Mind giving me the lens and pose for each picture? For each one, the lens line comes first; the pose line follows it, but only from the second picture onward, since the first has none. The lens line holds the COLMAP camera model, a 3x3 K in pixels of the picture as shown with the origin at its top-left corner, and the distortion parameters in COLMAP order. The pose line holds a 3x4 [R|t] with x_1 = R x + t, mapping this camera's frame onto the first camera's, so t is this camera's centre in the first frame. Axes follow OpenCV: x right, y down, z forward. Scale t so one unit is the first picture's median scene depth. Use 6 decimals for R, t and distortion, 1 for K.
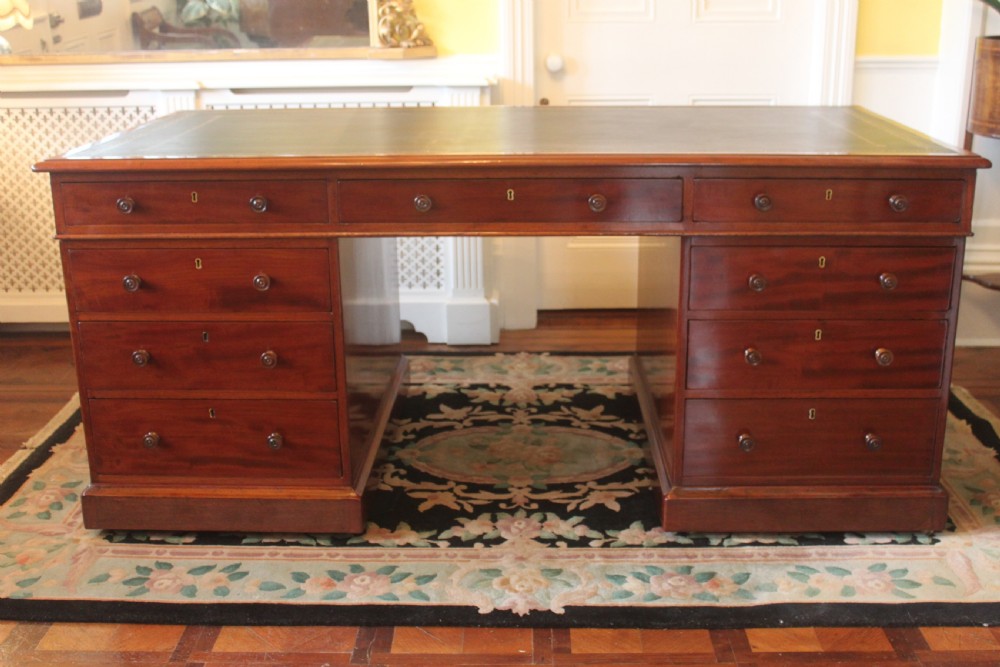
lens RADIAL K [[1122.9, 0, 510.9], [0, 1122.9, 342.5], [0, 0, 1]] dist [-0.117391, 0.156042]
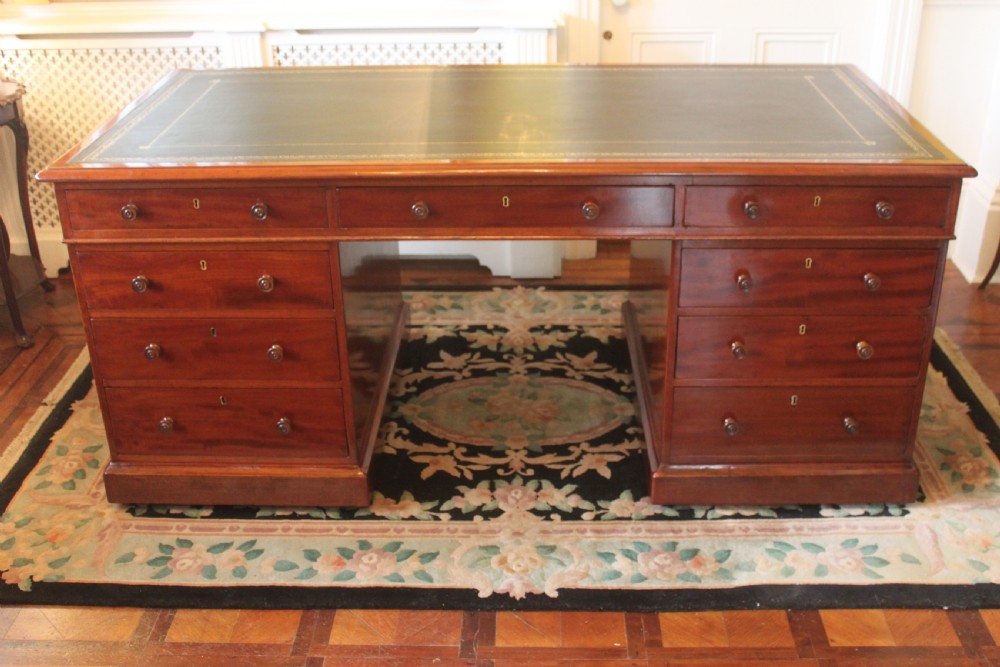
lens RADIAL K [[1090.4, 0, 513.4], [0, 1090.4, 335.4], [0, 0, 1]] dist [-0.121788, 0.148368]
pose [[0.999984, -0.004825, 0.002893, 0.002783], [0.004330, 0.988417, 0.151702, -0.149667], [-0.003591, -0.151687, 0.988422, 0.000916]]
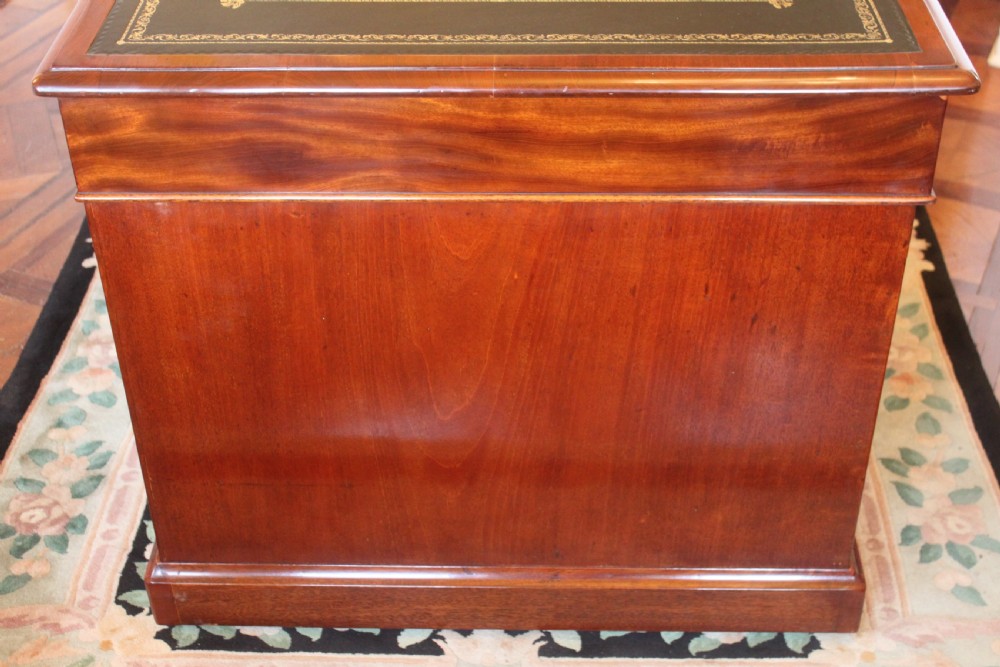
lens RADIAL K [[1465.2, 0, 500.0], [0, 1465.2, 333.5], [0, 0, 1]] dist [-0.059069, 0.040696]
pose [[0.007957, -0.588316, 0.808592, -0.938571], [0.326658, 0.765785, 0.553956, -0.455295], [-0.945109, 0.259726, 0.198271, 1.002771]]
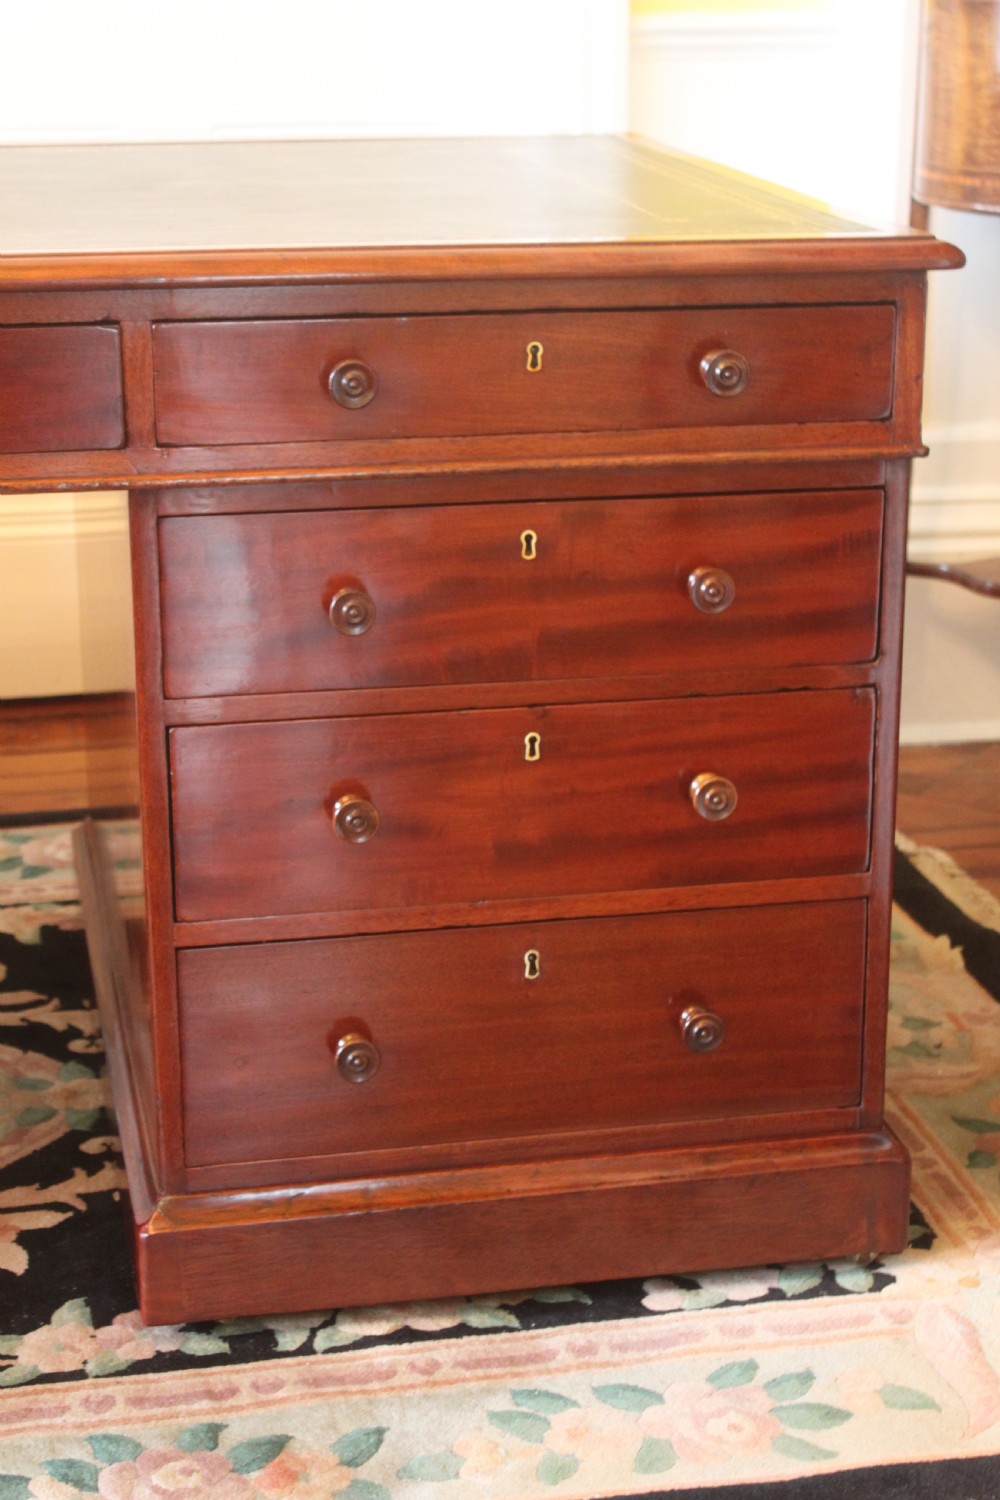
lens RADIAL K [[2632.9, 0, 500.0], [0, 2632.9, 750.0], [0, 0, 1]] dist [-0.009452, 0.218560]
pose [[0.974985, -0.057988, 0.214572, 0.079052], [0.059064, 0.998253, 0.001398, -0.007347], [-0.214278, 0.011310, 0.976707, 0.161168]]
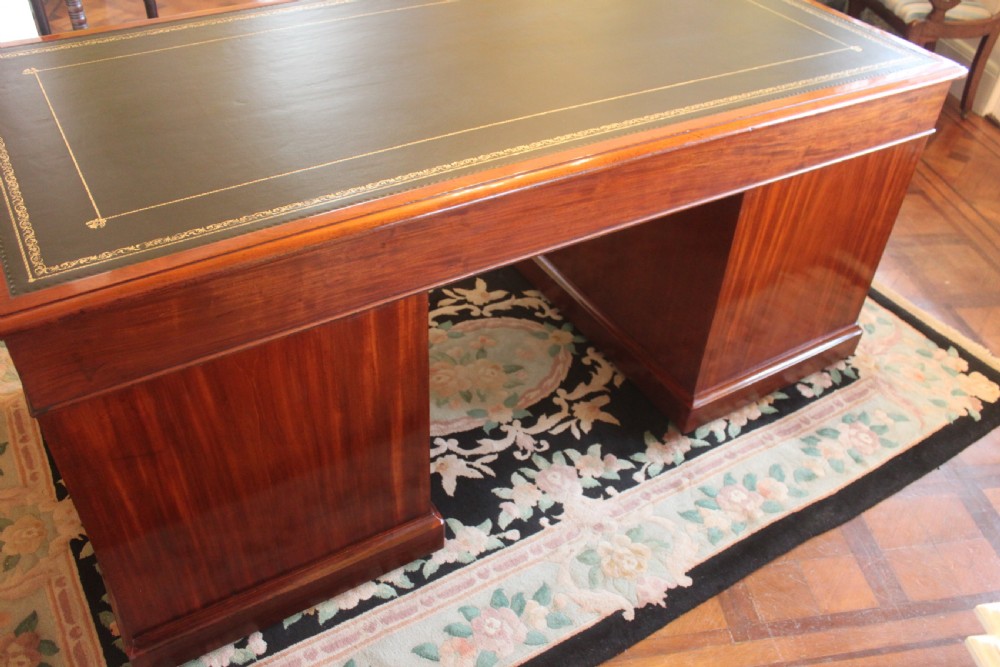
lens RADIAL K [[859.7, 0, 500.0], [0, 859.7, 333.5], [0, 0, 1]] dist [-0.131588, 0.001770]
pose [[-0.843668, 0.319228, -0.431646, 0.359191], [-0.208557, 0.545986, 0.811420, -0.646560], [0.494701, 0.774592, -0.394054, 1.544159]]
